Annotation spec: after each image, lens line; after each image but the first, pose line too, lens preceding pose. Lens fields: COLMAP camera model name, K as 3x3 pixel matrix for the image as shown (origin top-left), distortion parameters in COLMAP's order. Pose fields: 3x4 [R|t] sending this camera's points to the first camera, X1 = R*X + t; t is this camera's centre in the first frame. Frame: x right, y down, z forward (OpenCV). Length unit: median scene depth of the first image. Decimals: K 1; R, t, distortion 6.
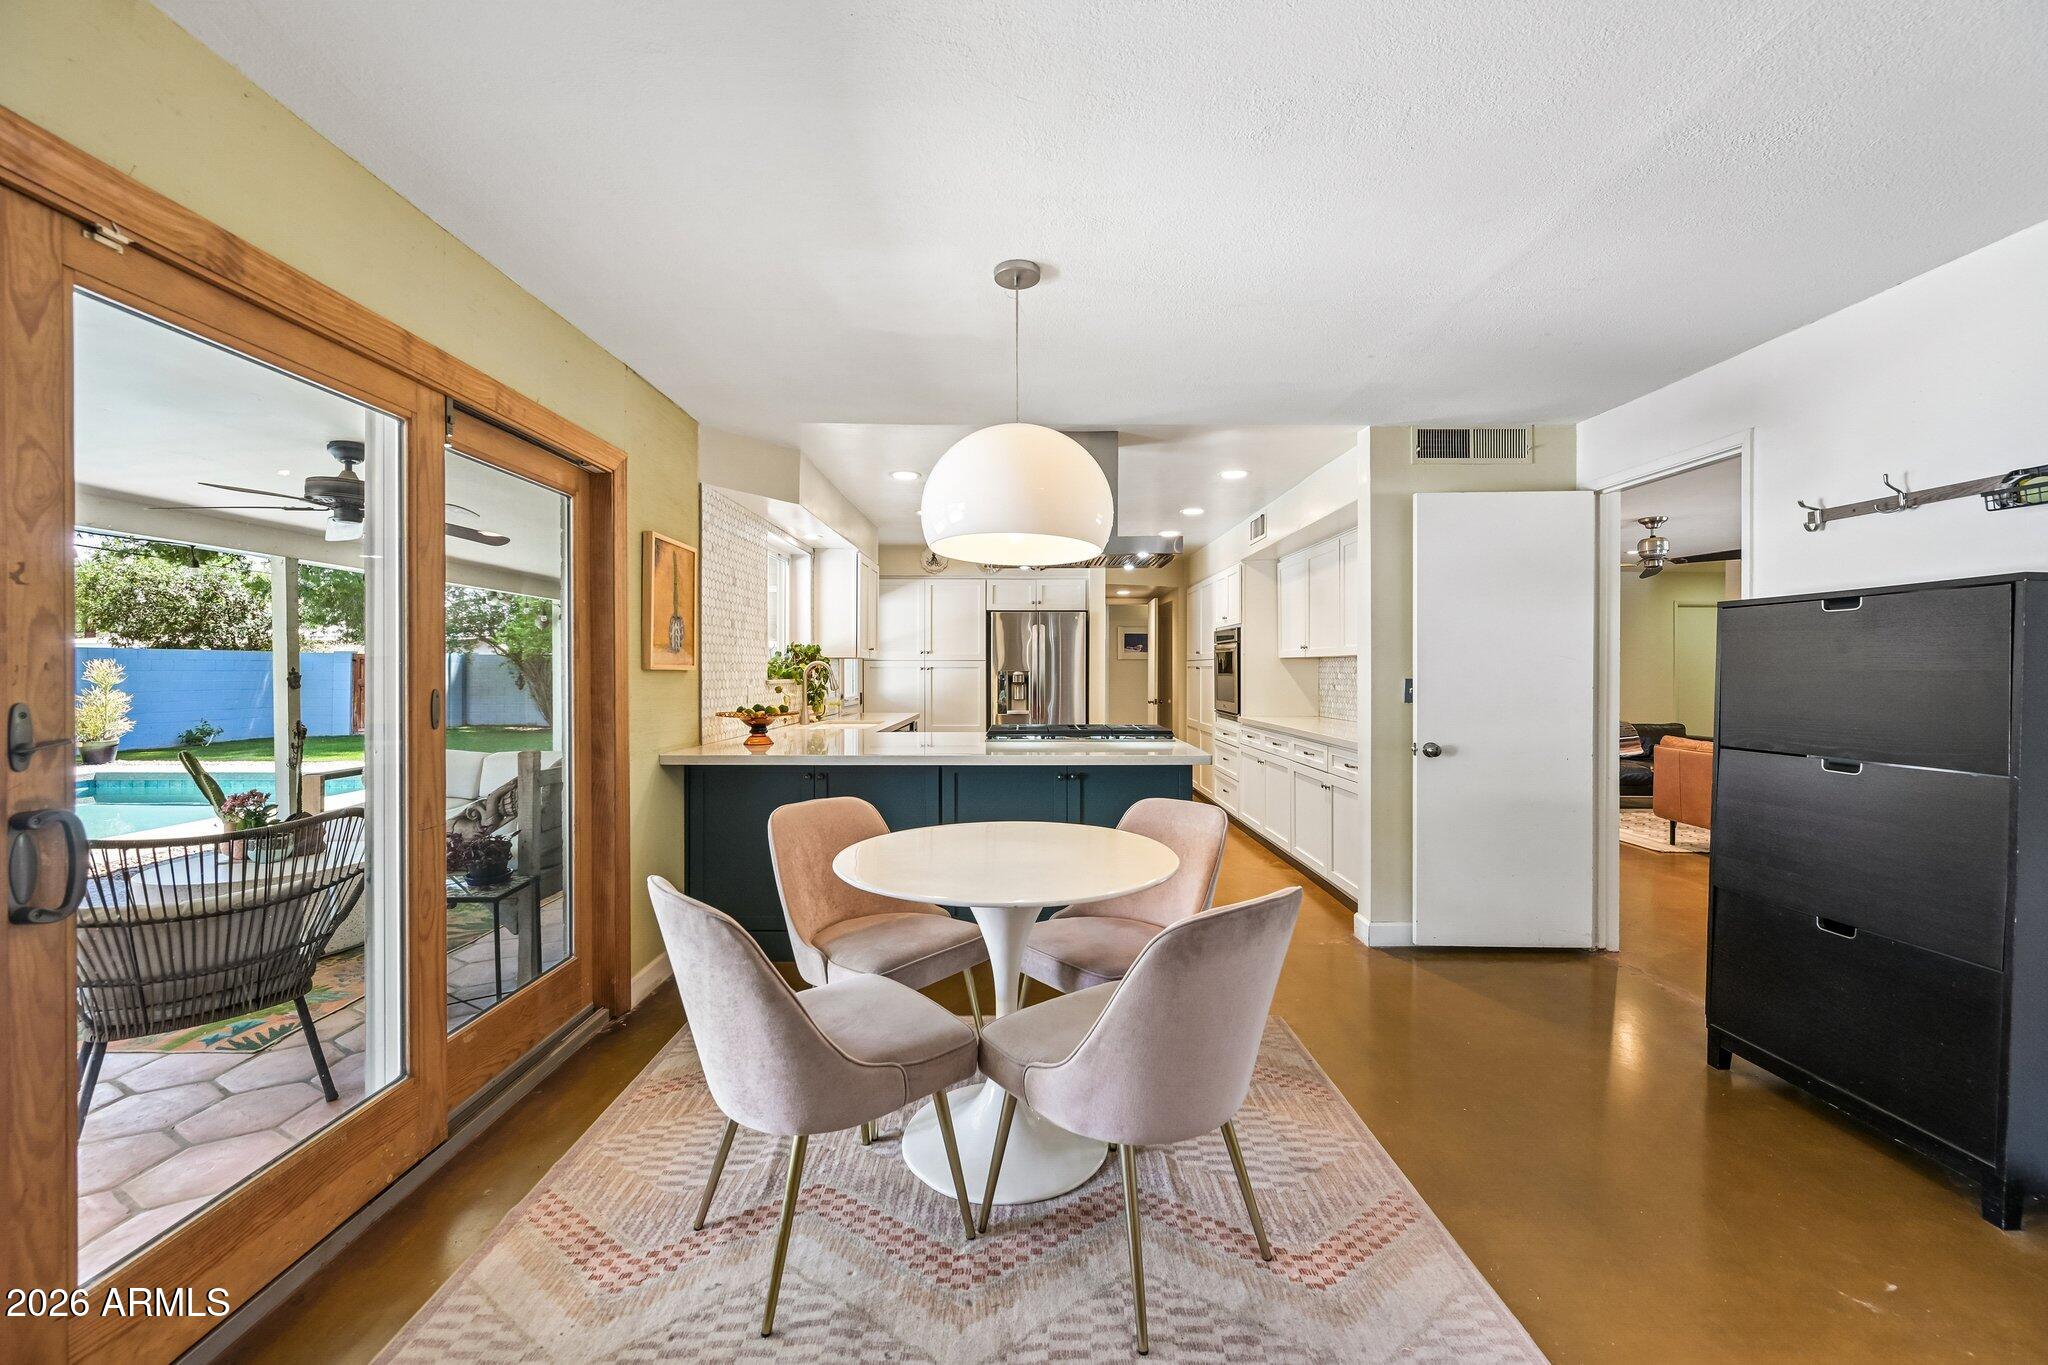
lens RADIAL K [[809.3, 0, 1019.6], [0, 809.3, 674.8], [0, 0, 1]] dist [-0.000362, 0.000109]
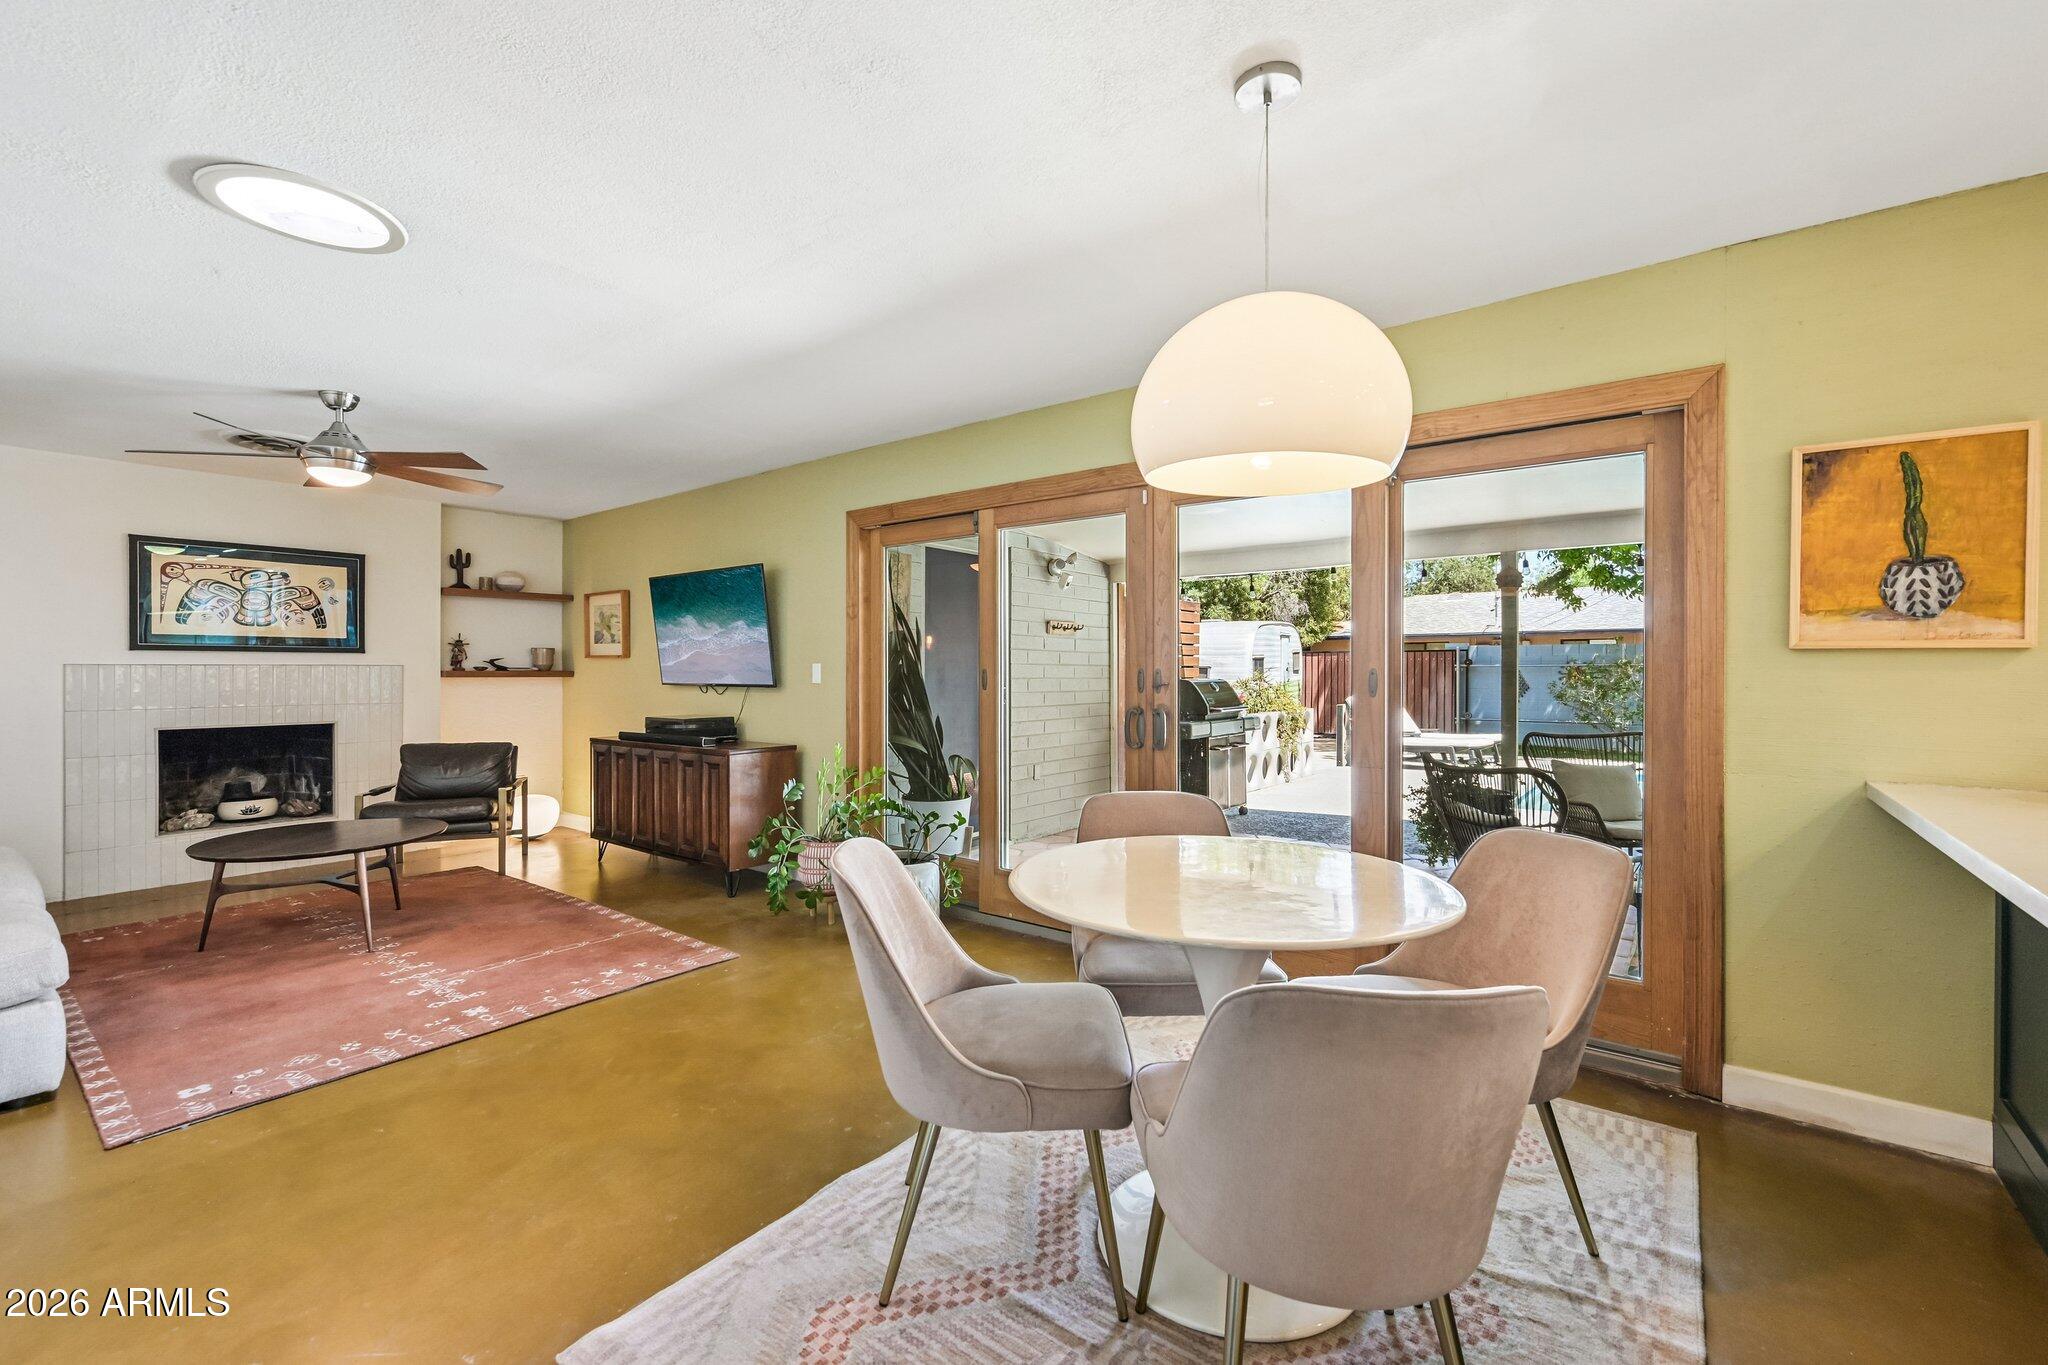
lens RADIAL K [[866.5, 0, 1022.8], [0, 866.5, 672.8], [0, 0, 1]] dist [-0.000104, 0.000903]
pose [[-0.611513, 0.001793, -0.791232, 0.312407], [-0.004035, 0.999977, 0.005385, 0.007094], [0.791224, 0.006485, -0.611492, 0.549728]]
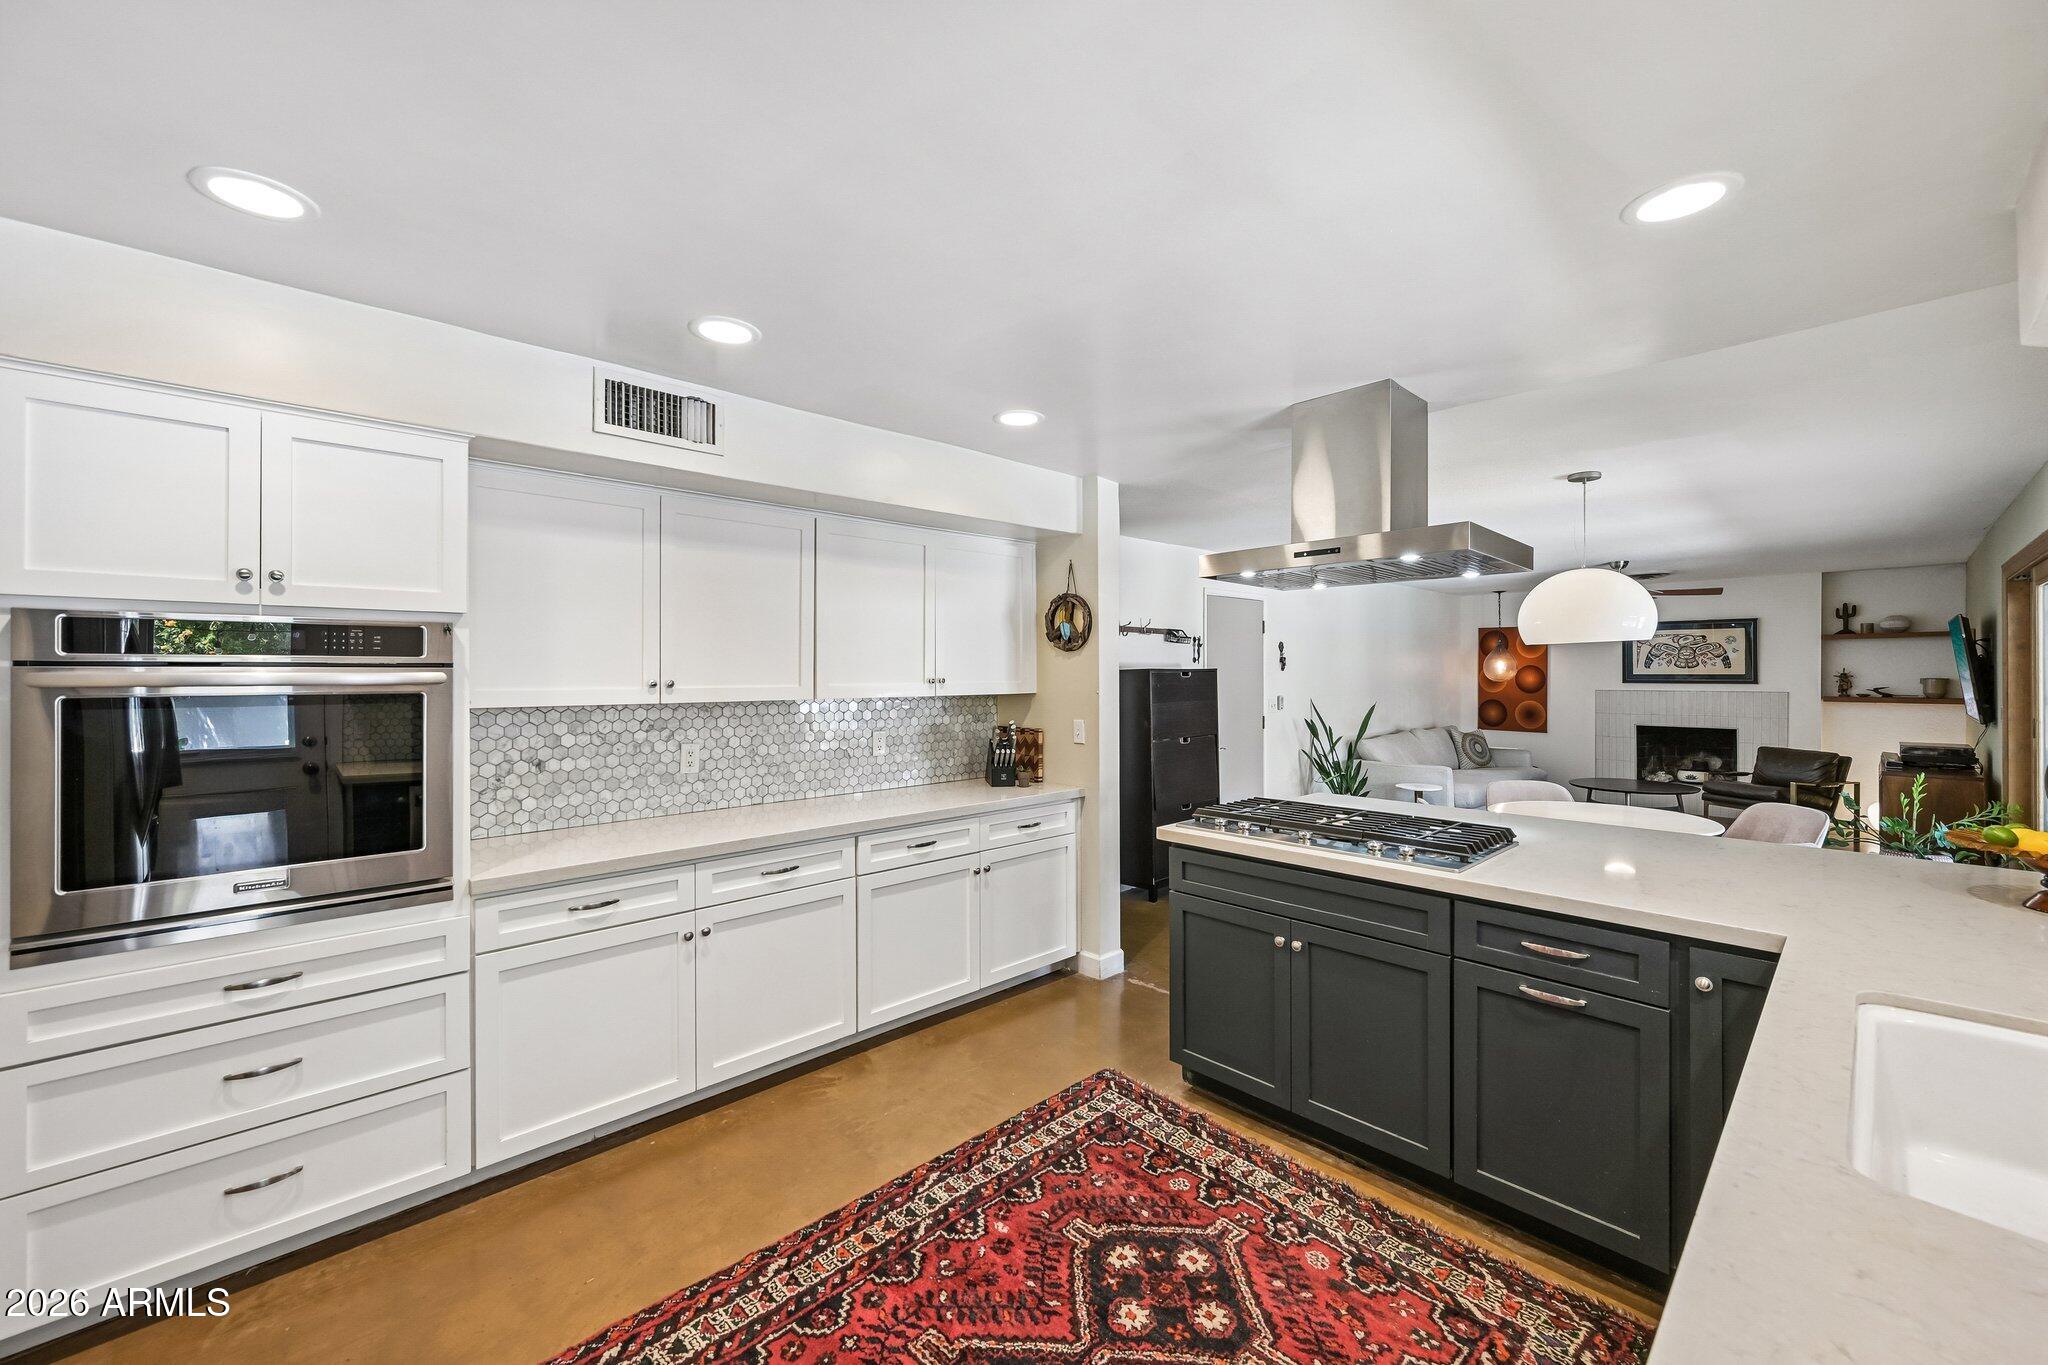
lens RADIAL K [[809.3, 0, 1017.0], [0, 809.3, 672.4], [0, 0, 1]] dist [-0.000362, 0.000109]
pose [[-0.690773, 0.001338, 0.723071, -0.172729], [0.006539, 0.999969, 0.004396, -0.044673], [-0.723042, 0.007764, -0.690760, 1.275733]]
